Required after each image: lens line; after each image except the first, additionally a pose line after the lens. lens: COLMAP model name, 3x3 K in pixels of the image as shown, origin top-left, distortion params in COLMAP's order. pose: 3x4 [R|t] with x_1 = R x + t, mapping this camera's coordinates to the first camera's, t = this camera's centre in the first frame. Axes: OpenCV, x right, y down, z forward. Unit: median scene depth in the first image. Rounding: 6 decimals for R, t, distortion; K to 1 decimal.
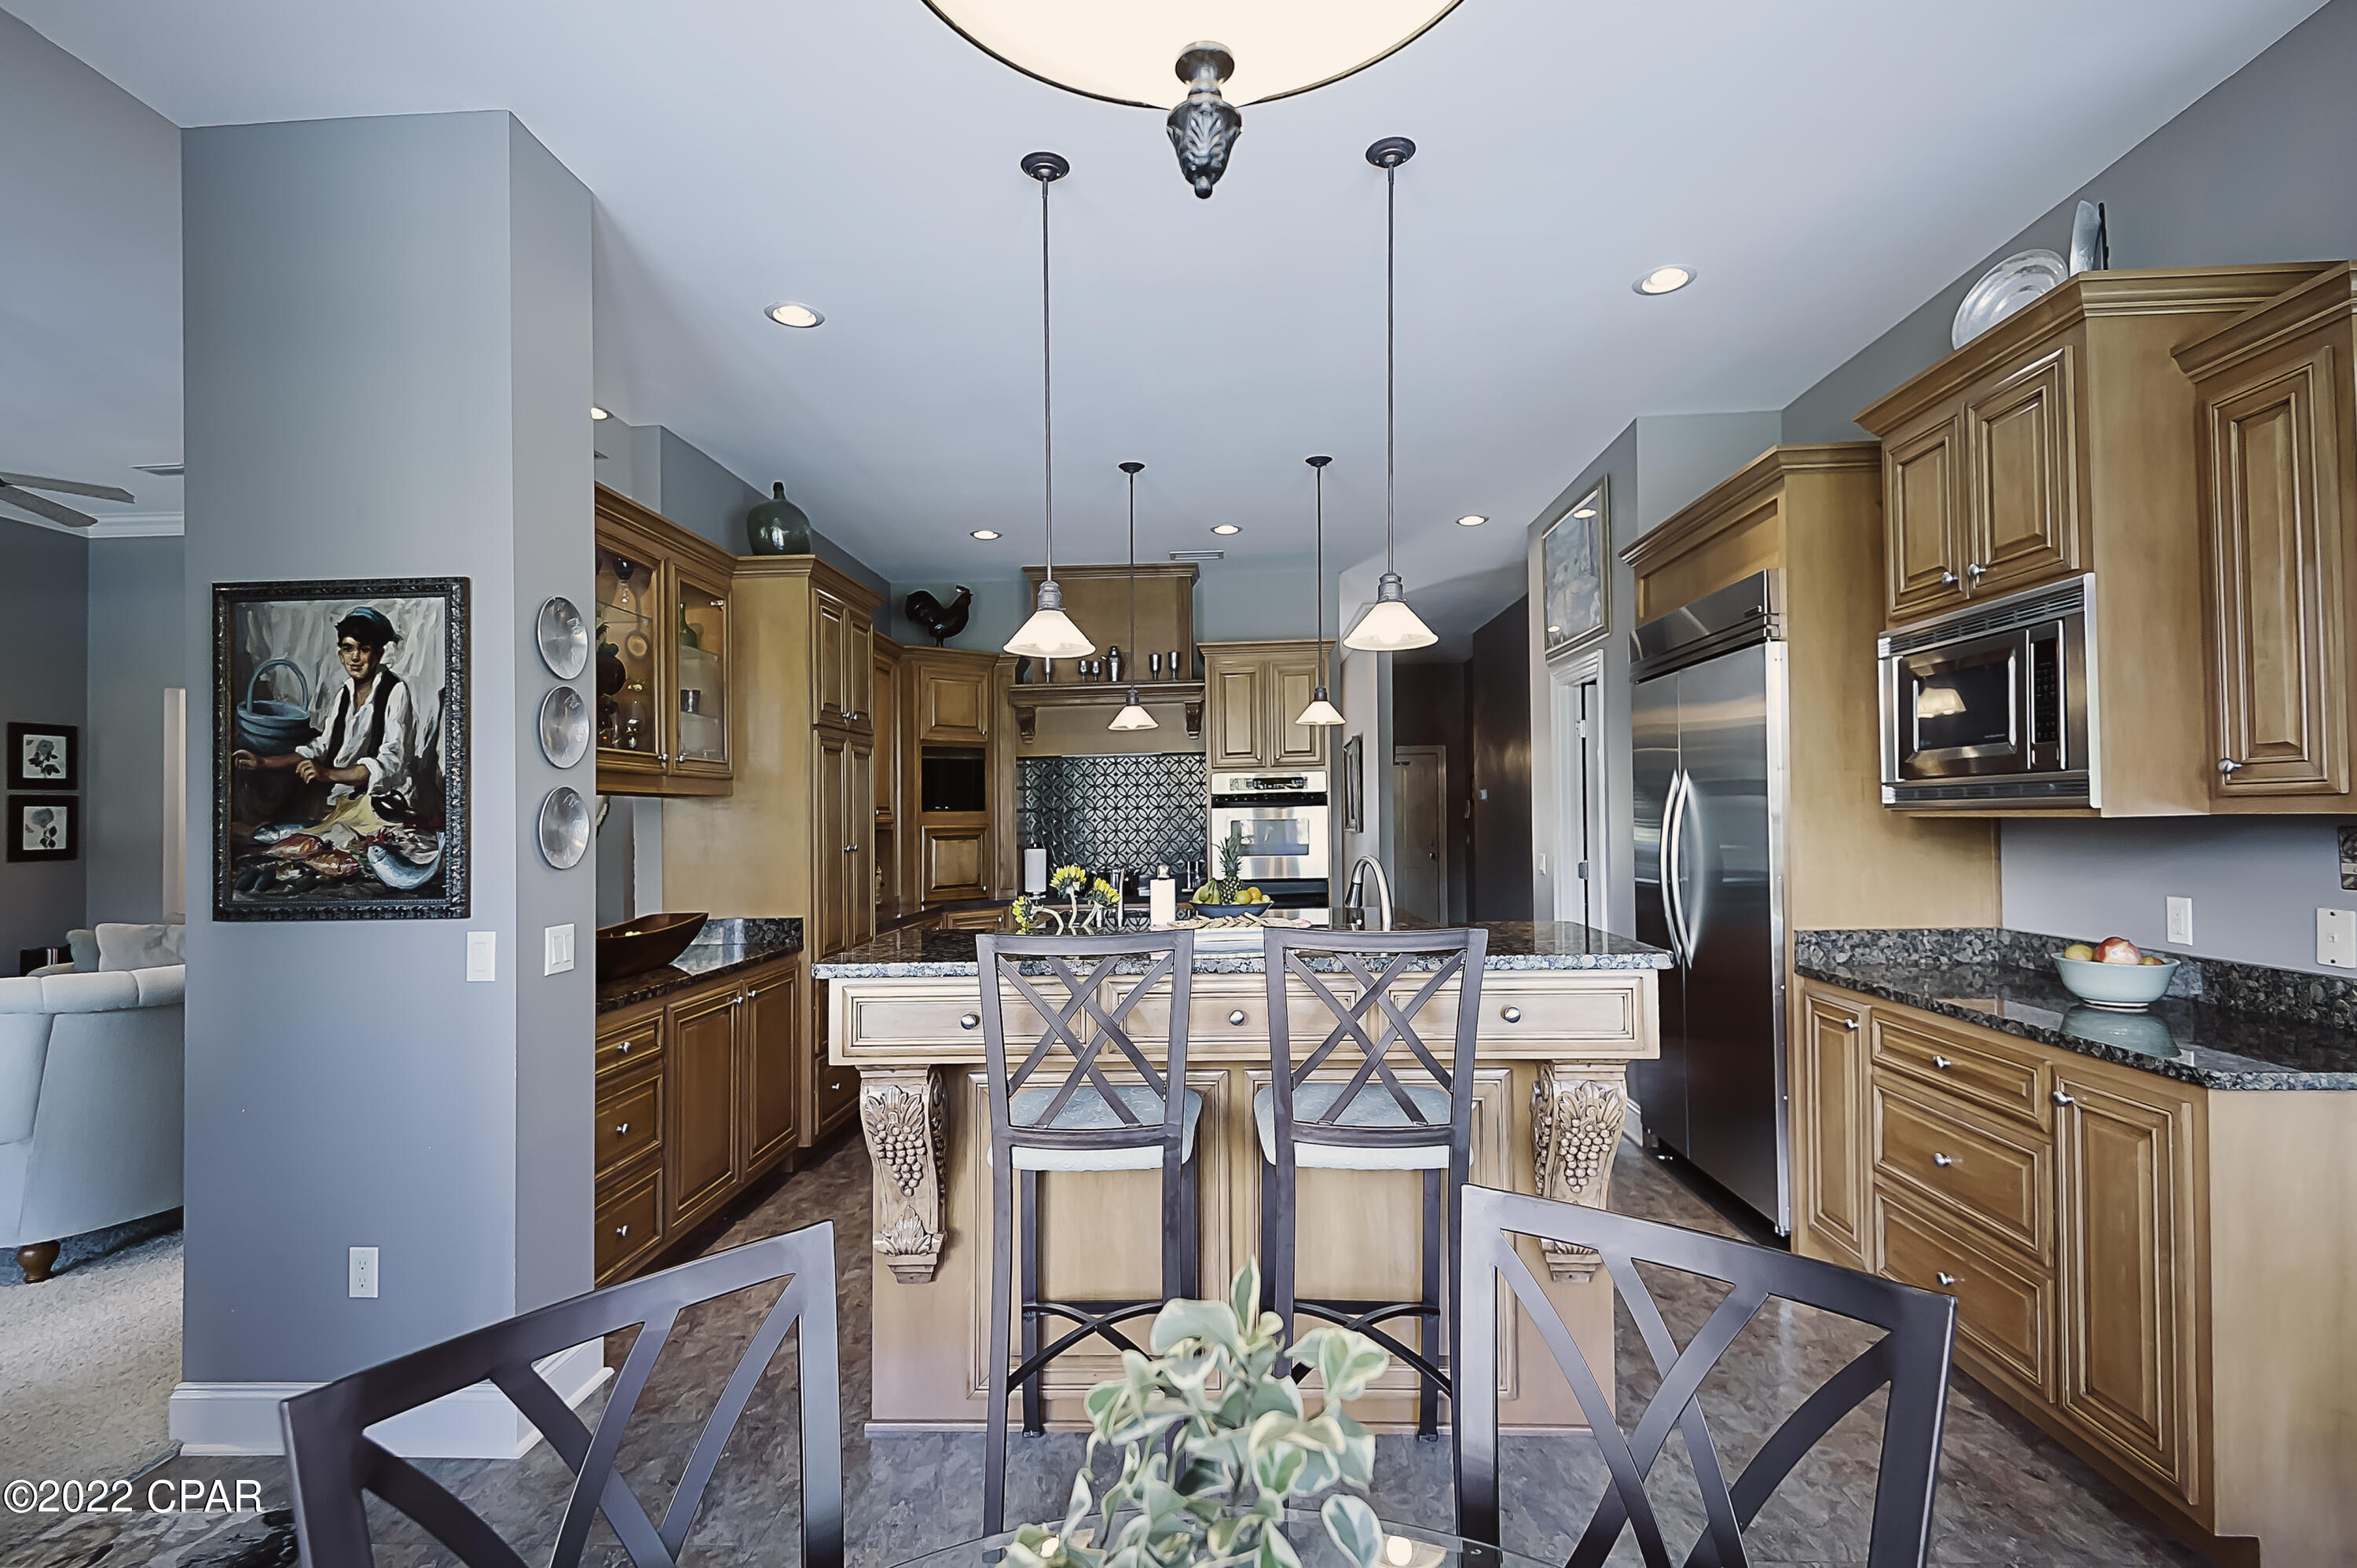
lens RADIAL K [[1121.5, 0, 1178.5], [0, 1121.5, 784.0], [0, 0, 1]] dist [0.046280, 0.000022]
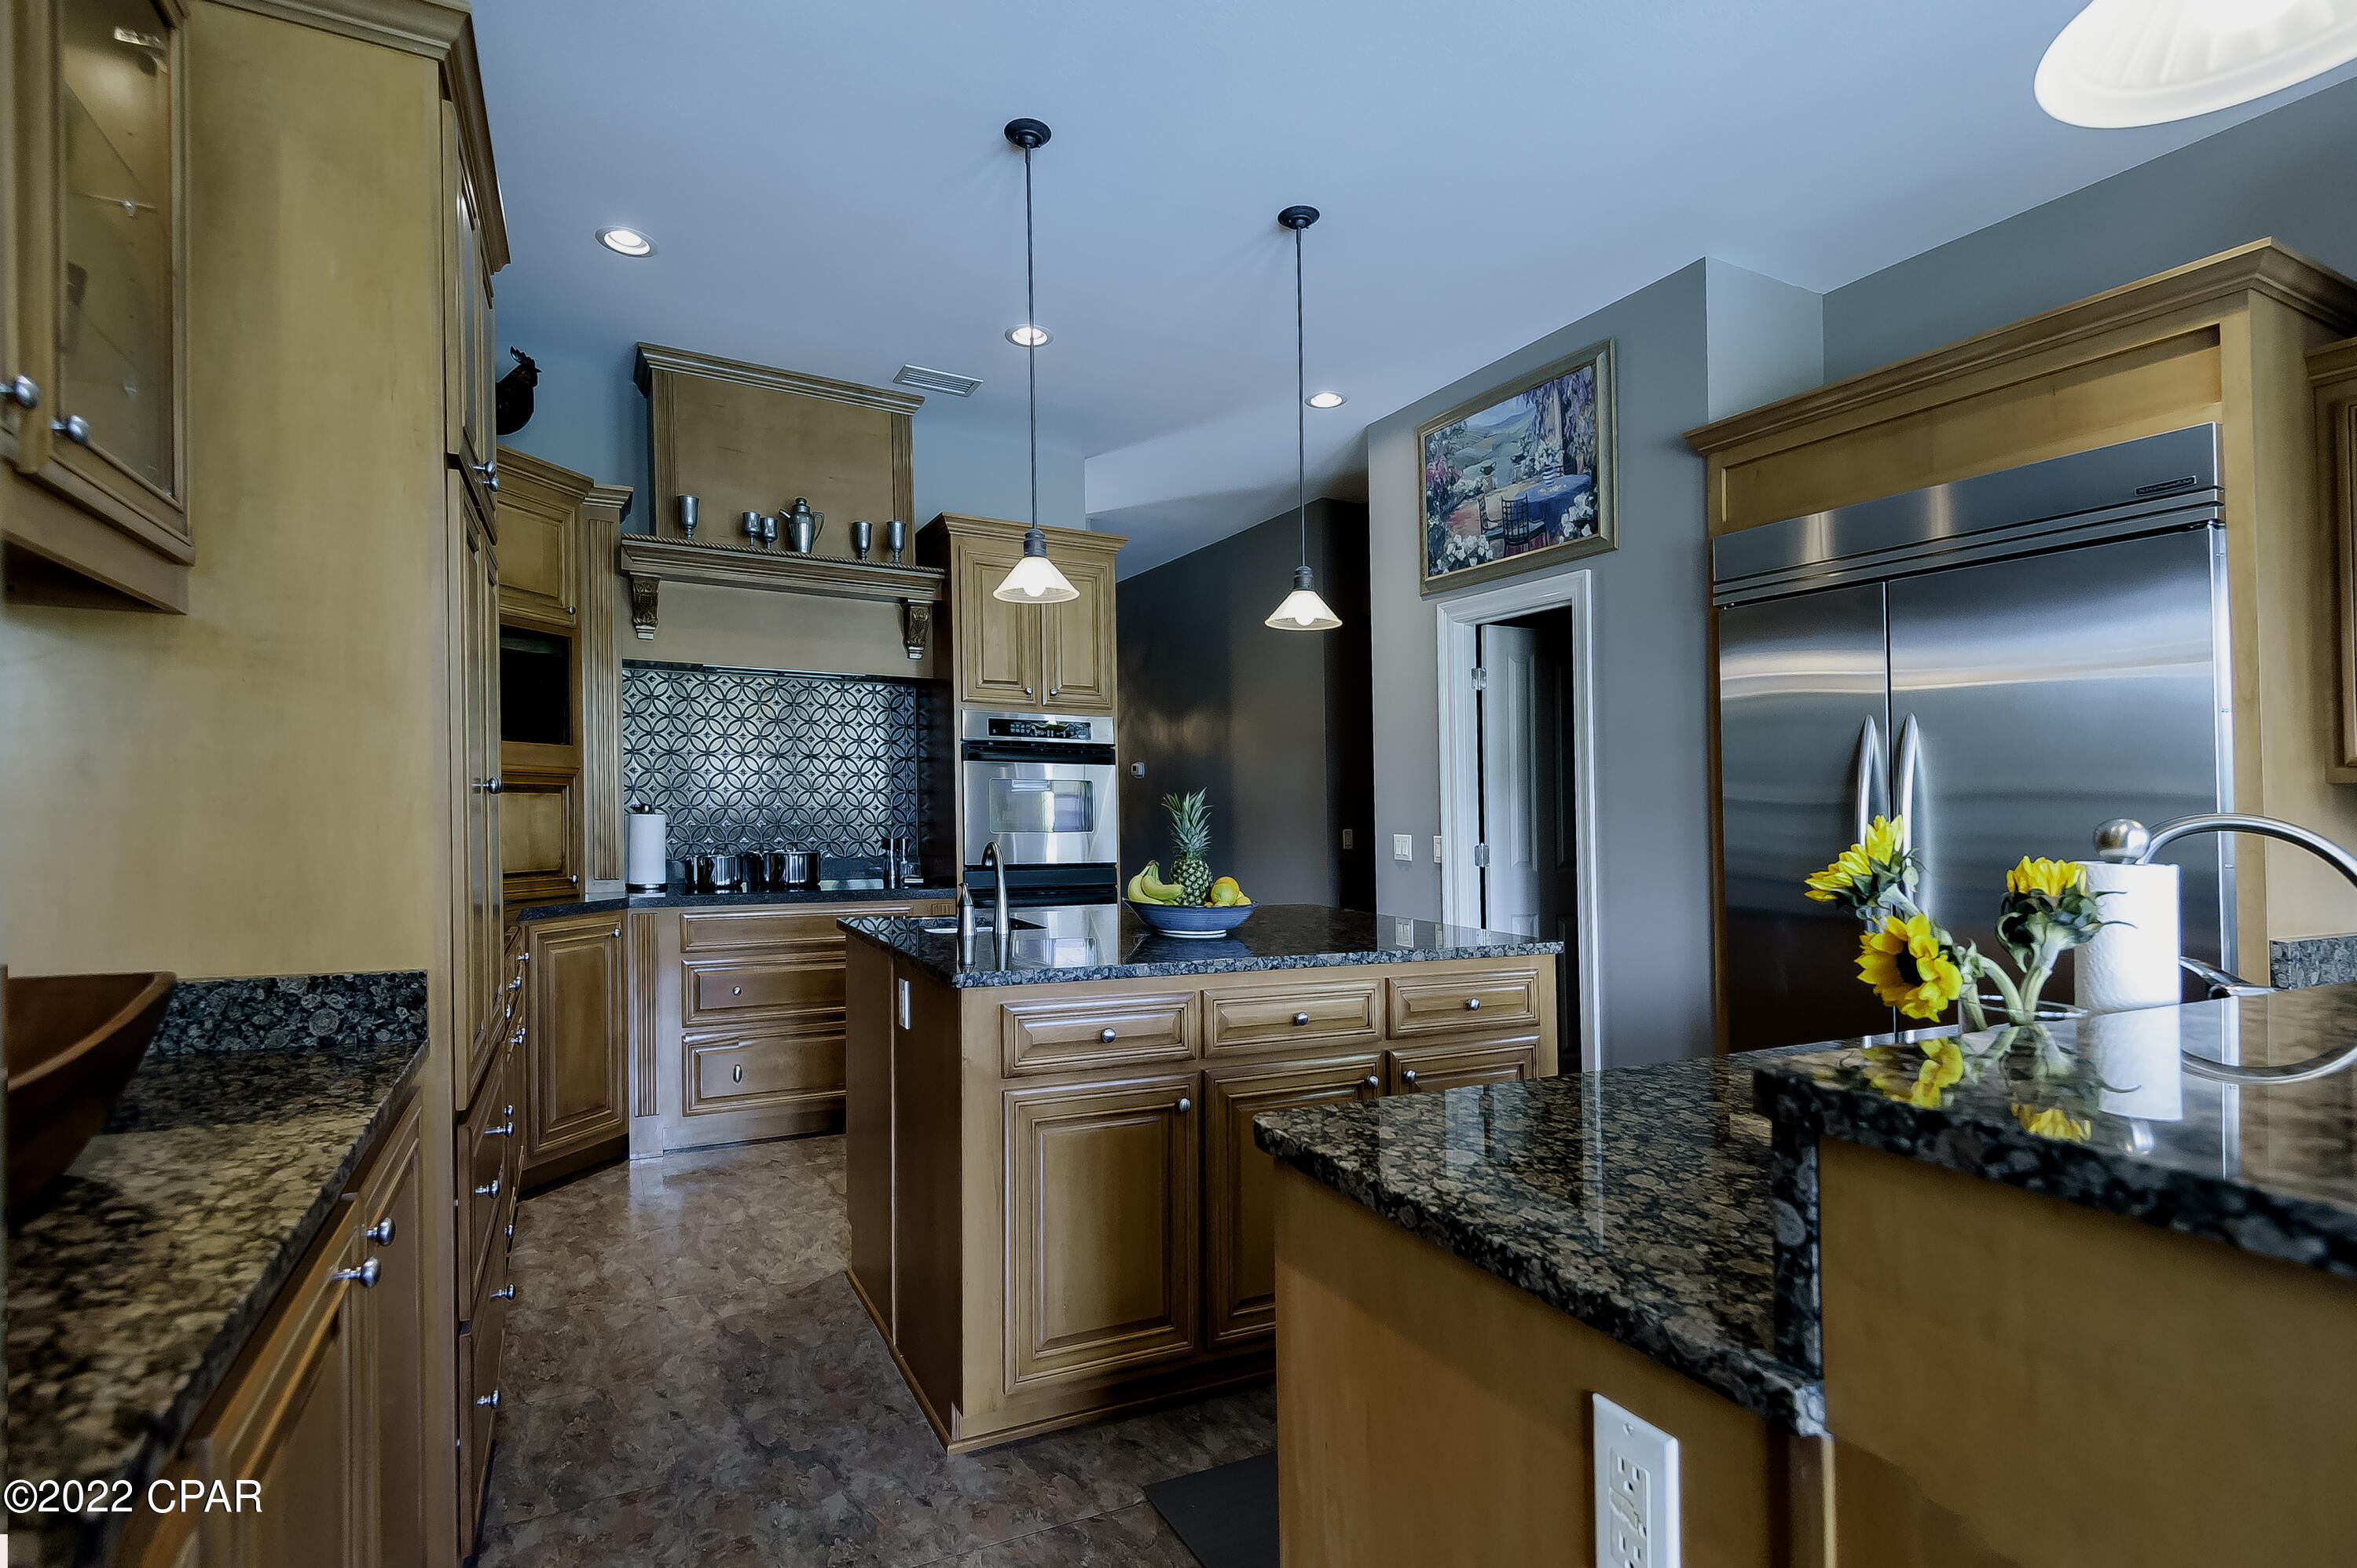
lens RADIAL K [[1121.5, 0, 1178.5], [0, 1121.5, 784.0], [0, 0, 1]] dist [0.046280, 0.000022]
pose [[0.869687, 0.039627, 0.492010, -0.363210], [-0.045024, 0.998986, -0.000873, 0.059790], [-0.491546, -0.021393, 0.870589, 0.670705]]
